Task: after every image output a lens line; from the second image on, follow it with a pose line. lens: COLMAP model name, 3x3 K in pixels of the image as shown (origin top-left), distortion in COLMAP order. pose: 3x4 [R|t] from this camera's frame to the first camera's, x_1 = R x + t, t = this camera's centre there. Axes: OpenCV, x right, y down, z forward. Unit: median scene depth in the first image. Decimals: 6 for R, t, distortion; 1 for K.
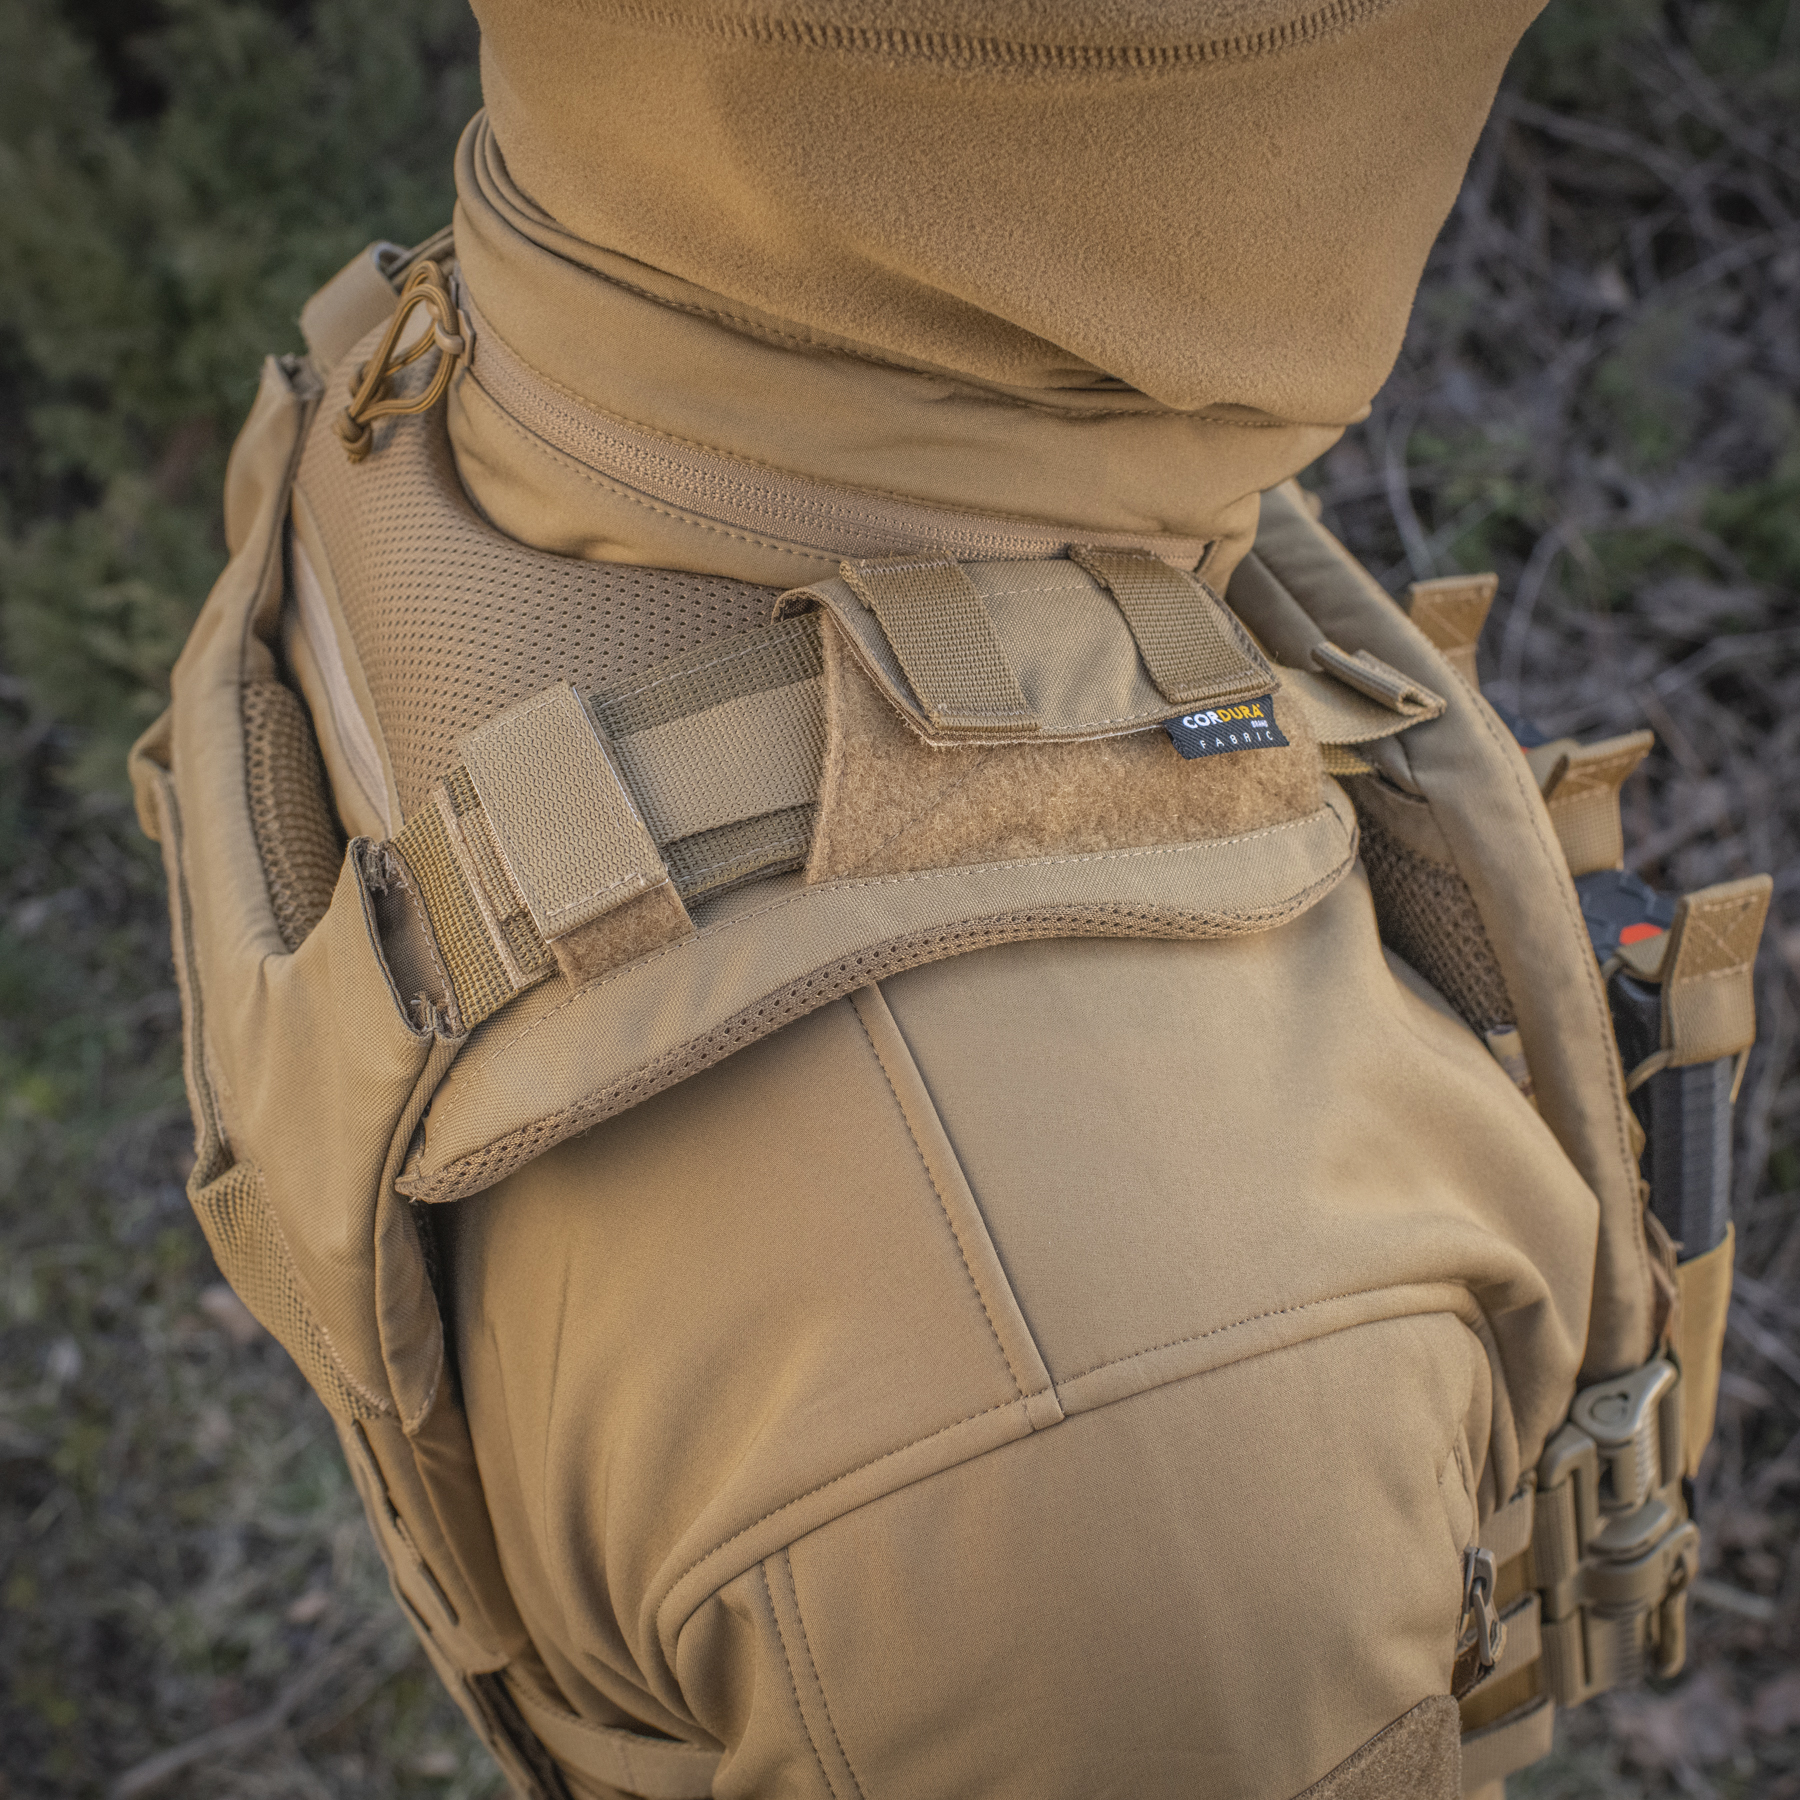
lens RADIAL K [[2556.9, 0, 898.8], [0, 2556.9, 841.8], [0, 0, 1]] dist [-0.090583, -0.008918]
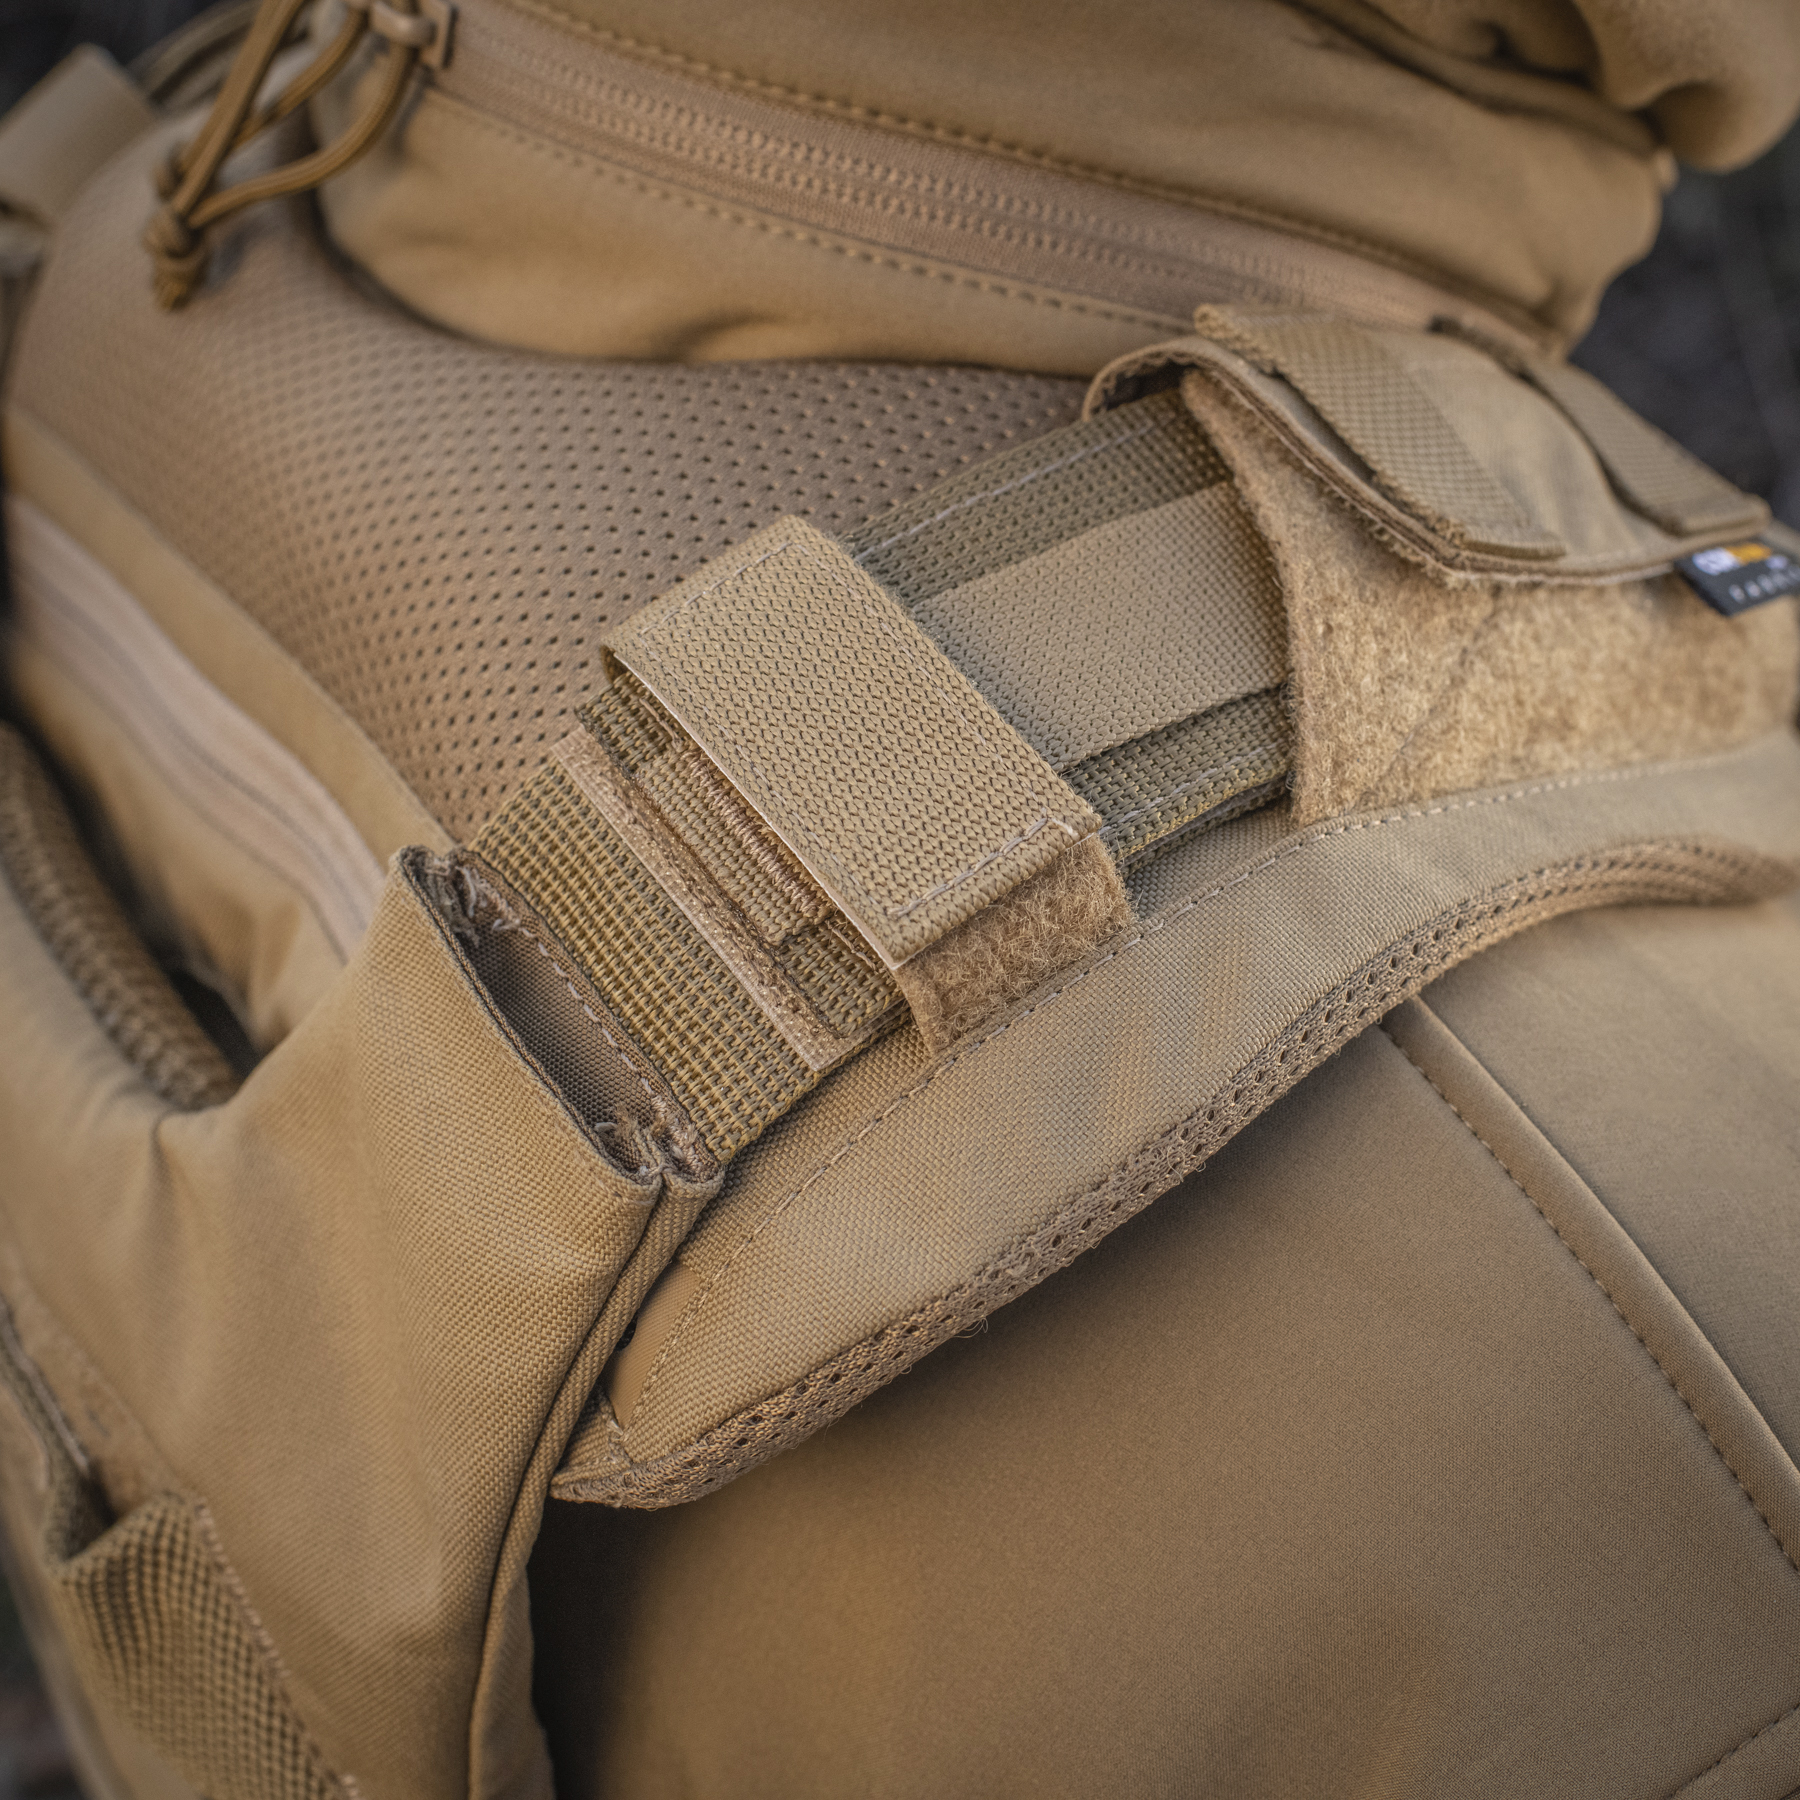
lens RADIAL K [[2583.0, 0, 861.1], [0, 2583.0, 894.7], [0, 0, 1]] dist [-0.093035, -0.057499]
pose [[0.966639, -0.095098, 0.237837, -0.259836], [0.113147, 0.991554, -0.063392, 0.055490], [-0.229799, 0.088188, 0.969234, 0.473463]]
